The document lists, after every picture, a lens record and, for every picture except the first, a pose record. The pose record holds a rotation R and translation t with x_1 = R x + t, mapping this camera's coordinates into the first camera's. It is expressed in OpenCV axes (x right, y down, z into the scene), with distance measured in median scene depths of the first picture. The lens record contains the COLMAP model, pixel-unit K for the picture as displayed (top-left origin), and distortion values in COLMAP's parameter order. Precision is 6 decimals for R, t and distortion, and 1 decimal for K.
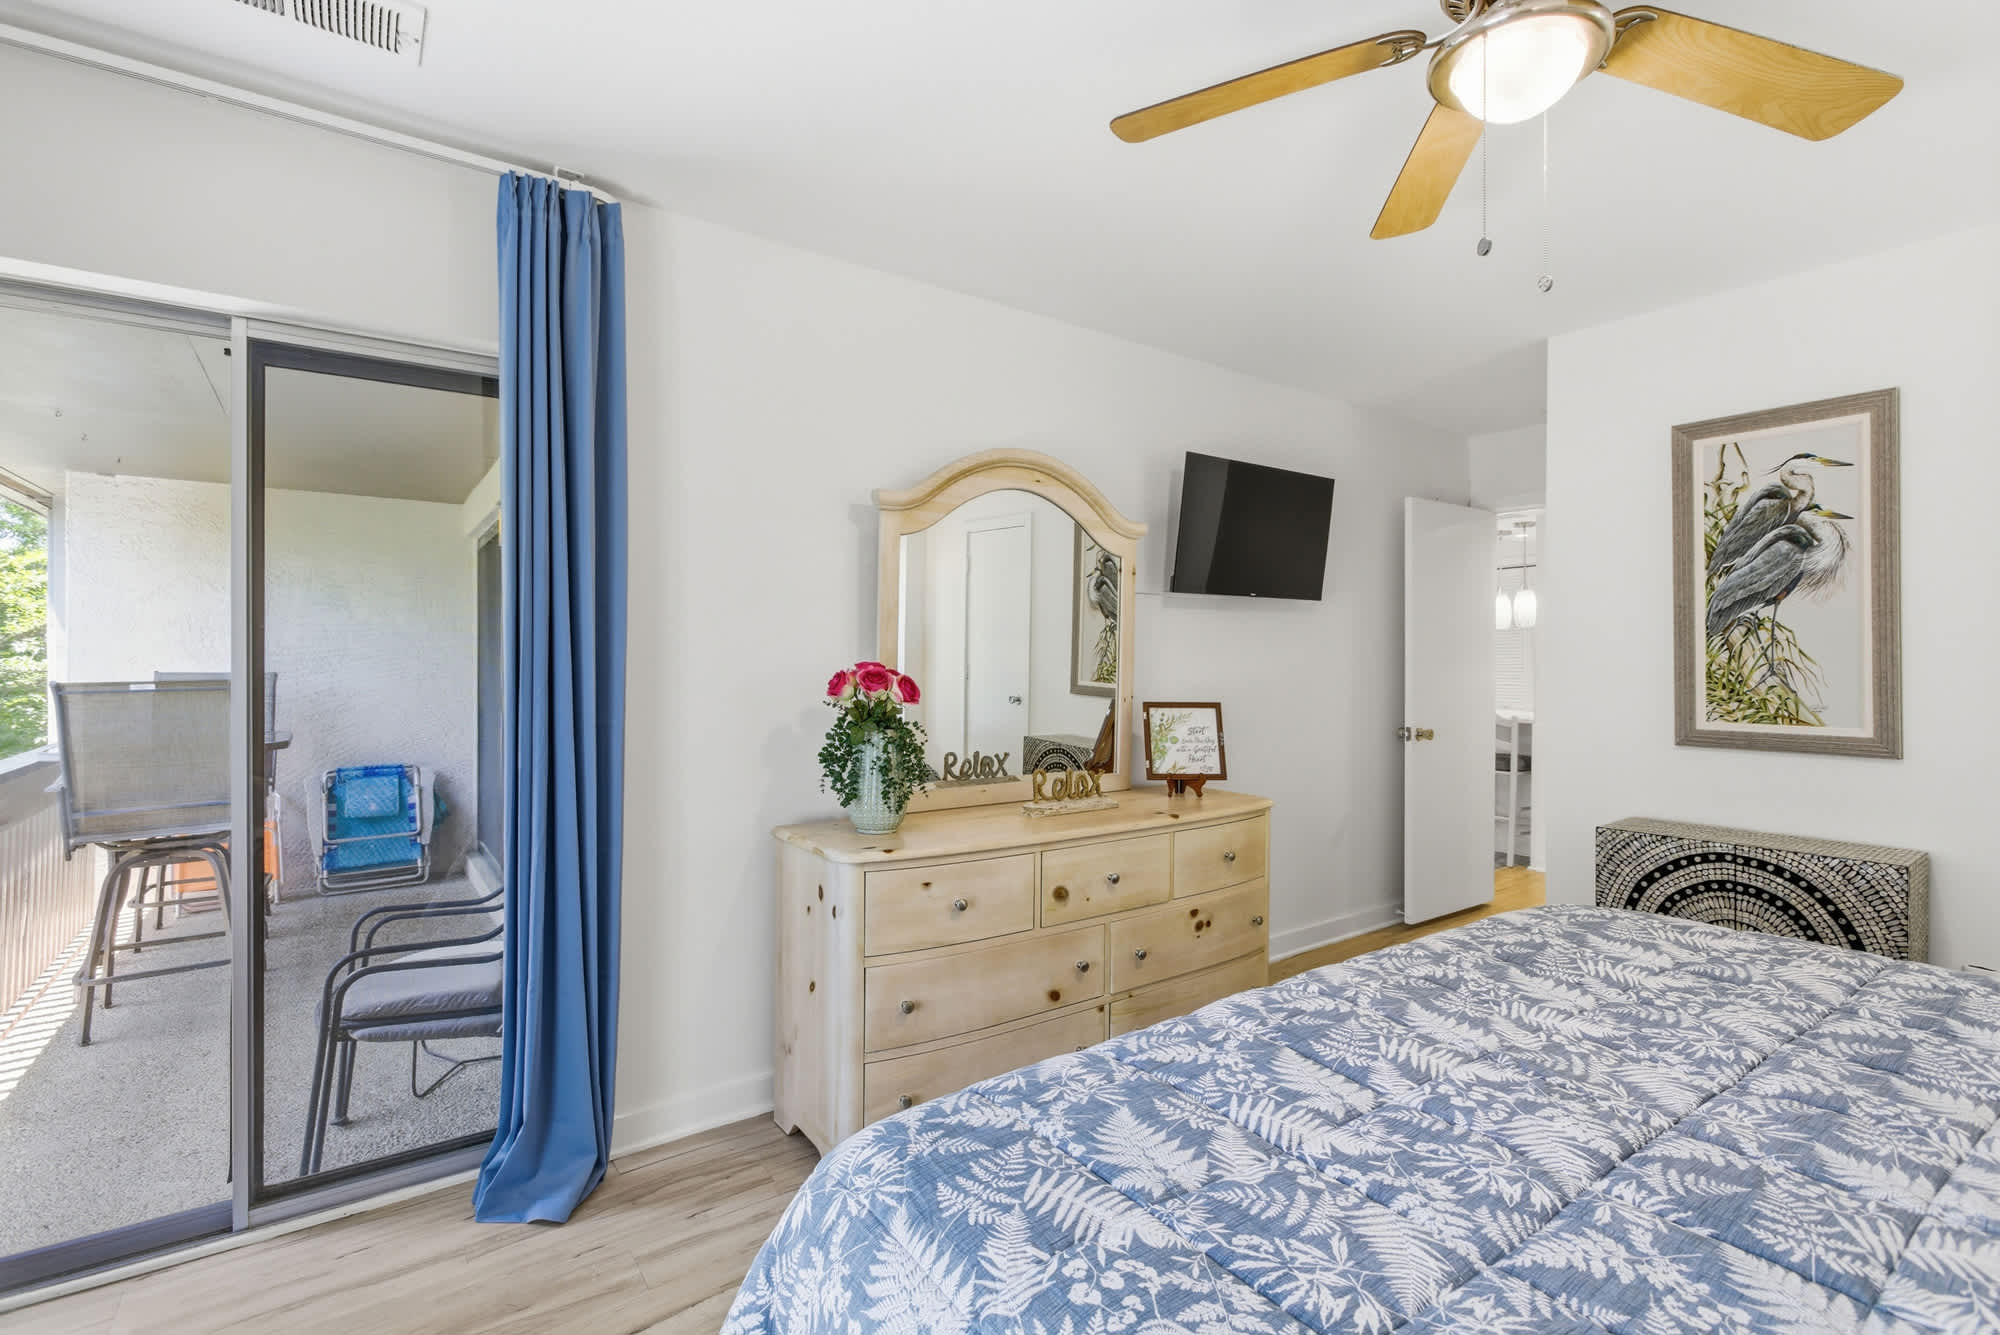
lens RADIAL K [[908.6, 0, 998.8], [0, 908.6, 659.4], [0, 0, 1]] dist [-0.001381, -0.000176]
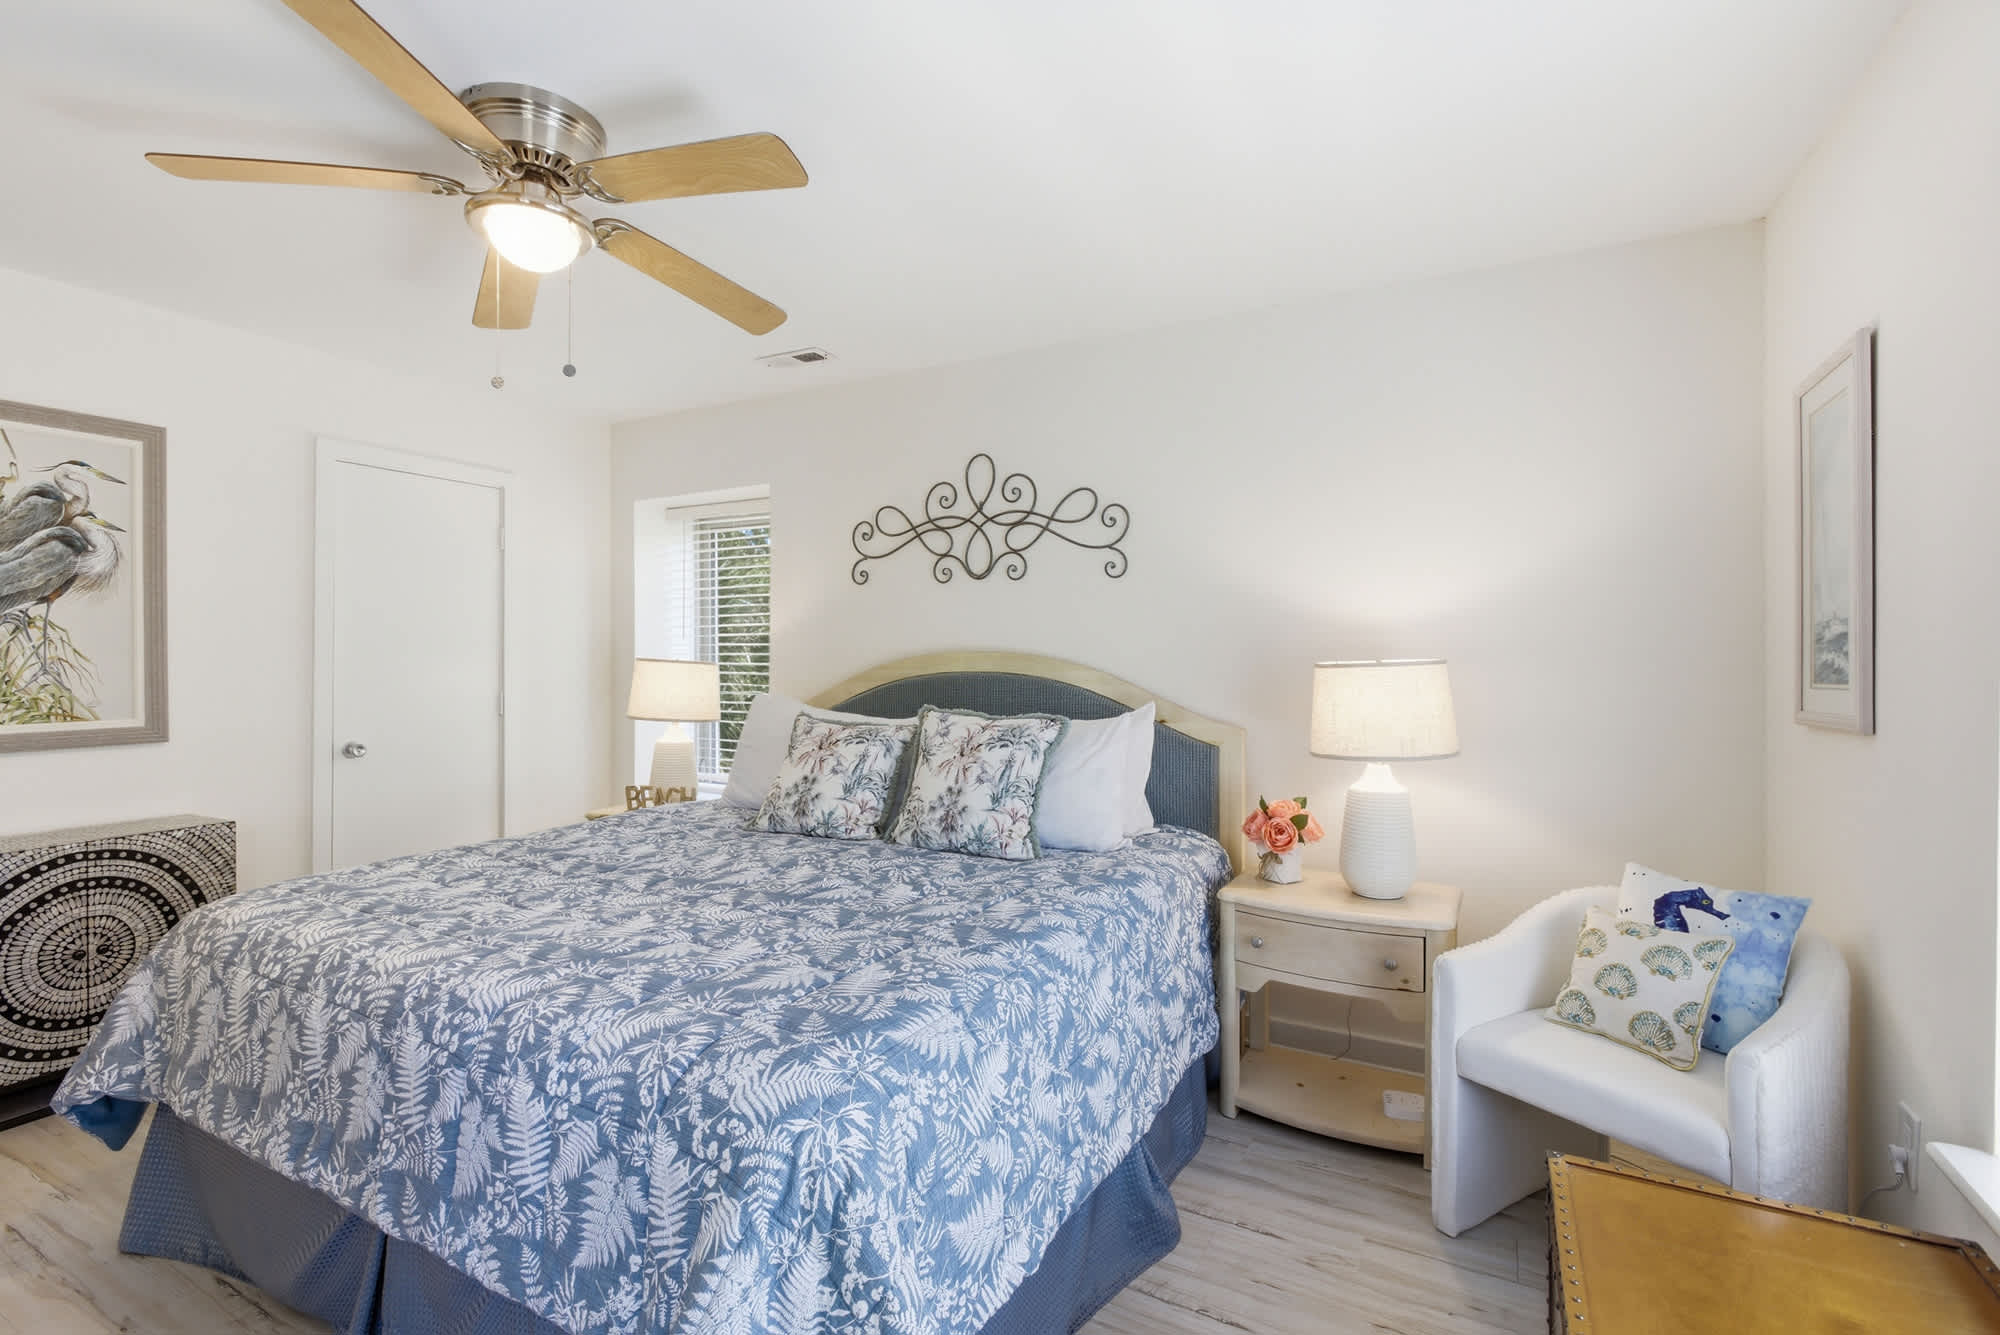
lens RADIAL K [[908.6, 0, 998.8], [0, 908.6, 659.4], [0, 0, 1]] dist [-0.001381, -0.000176]
pose [[-0.435176, -0.005120, 0.900331, -0.528478], [0.000088, 0.999984, 0.005730, -0.004486], [-0.900345, 0.002573, -0.435168, 0.515053]]
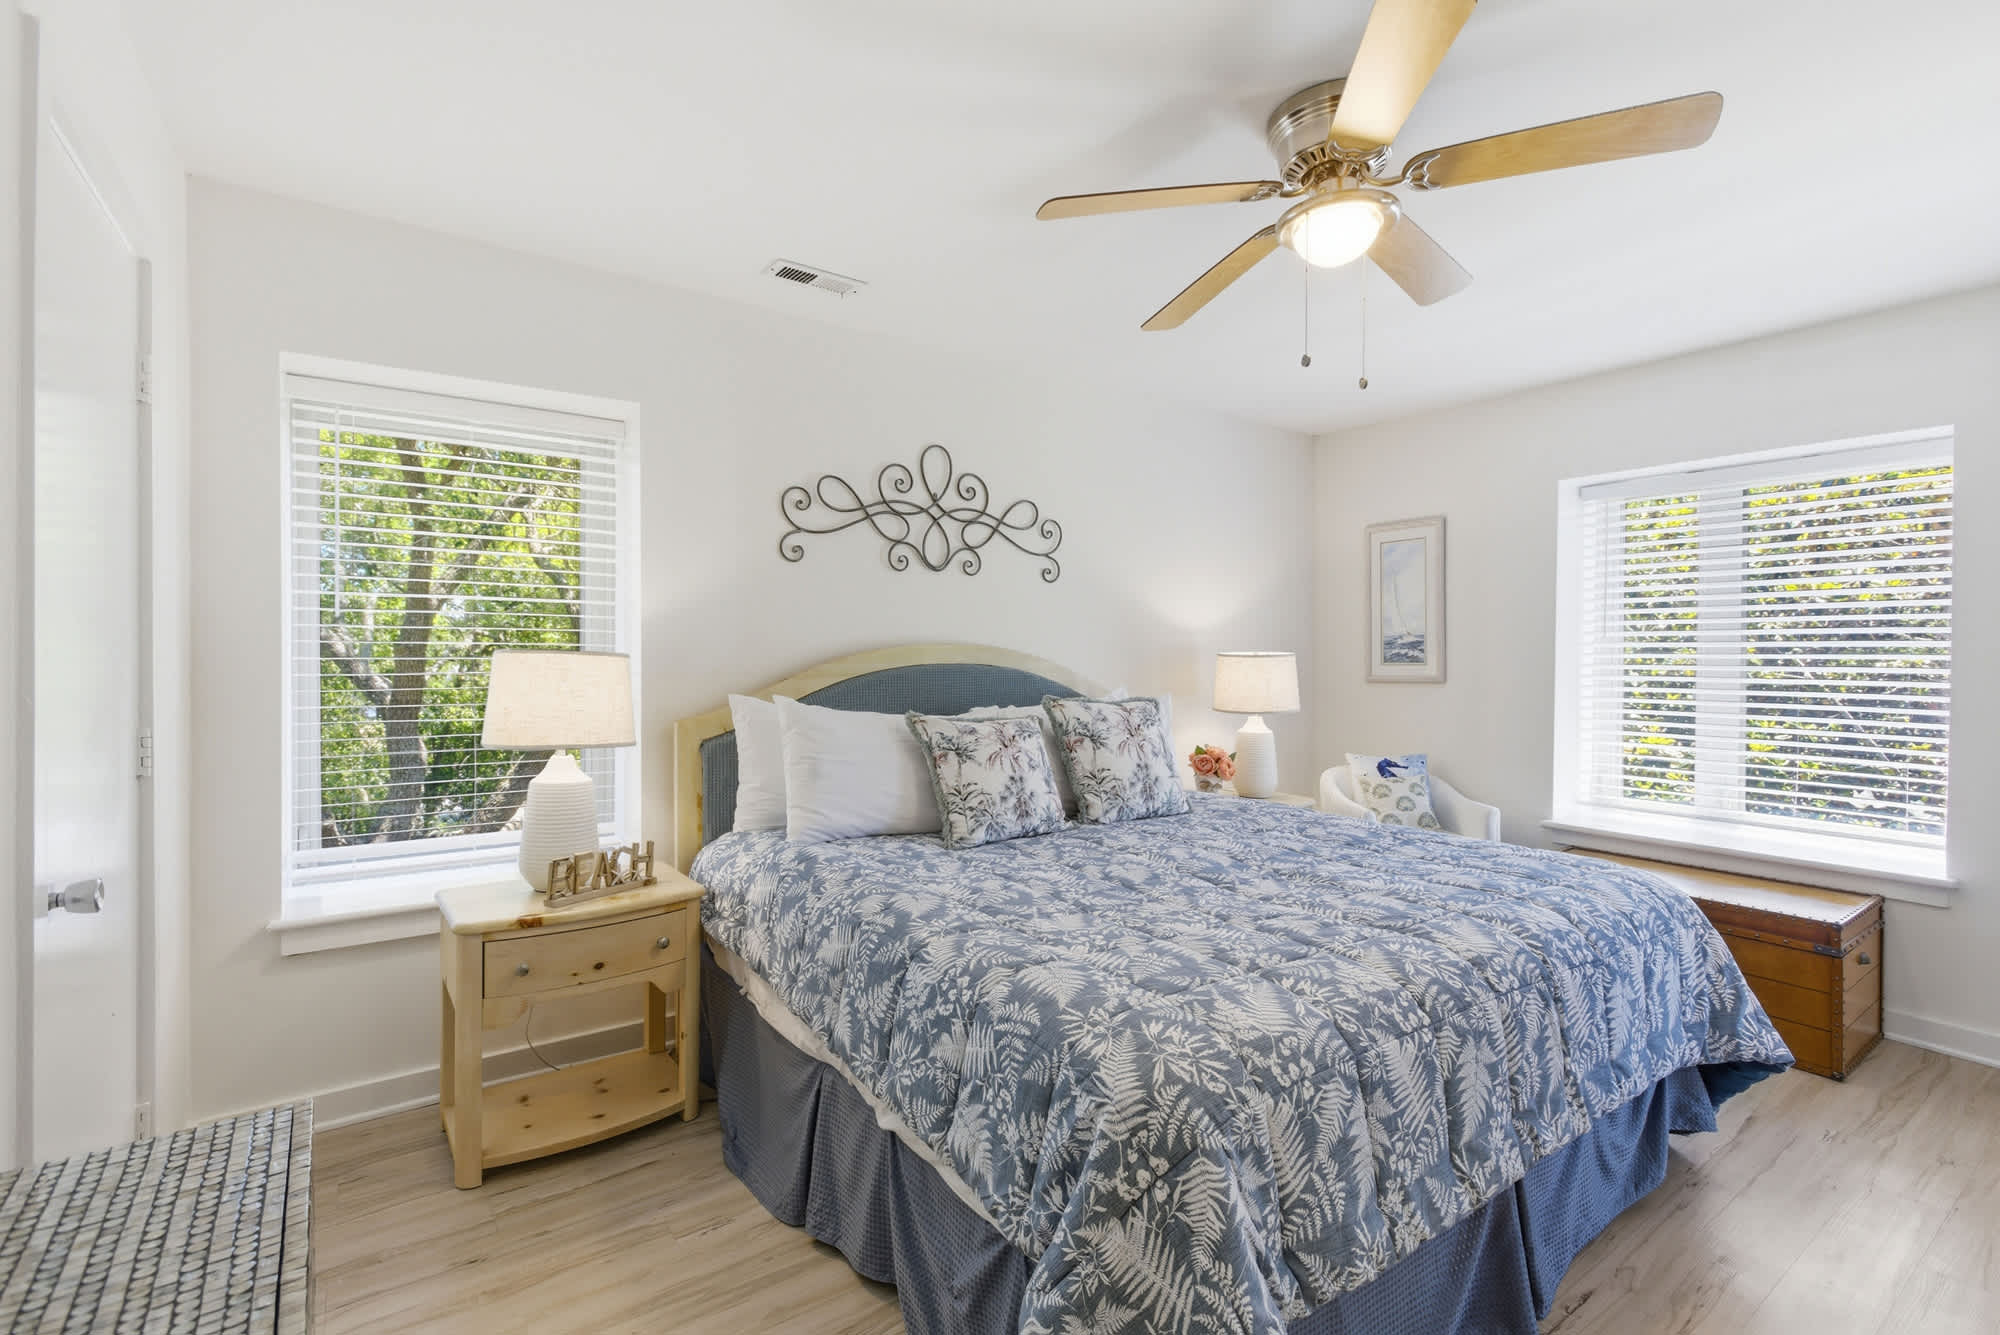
lens RADIAL K [[877.8, 0, 1000.0], [0, 877.8, 667.5], [0, 0, 1]] dist [0.000229, 0.000038]
pose [[-0.998921, 0.004757, -0.046191, 0.119655], [0.003850, 0.999798, 0.019713, -0.000181], [0.046276, 0.019514, -0.998738, 0.927769]]
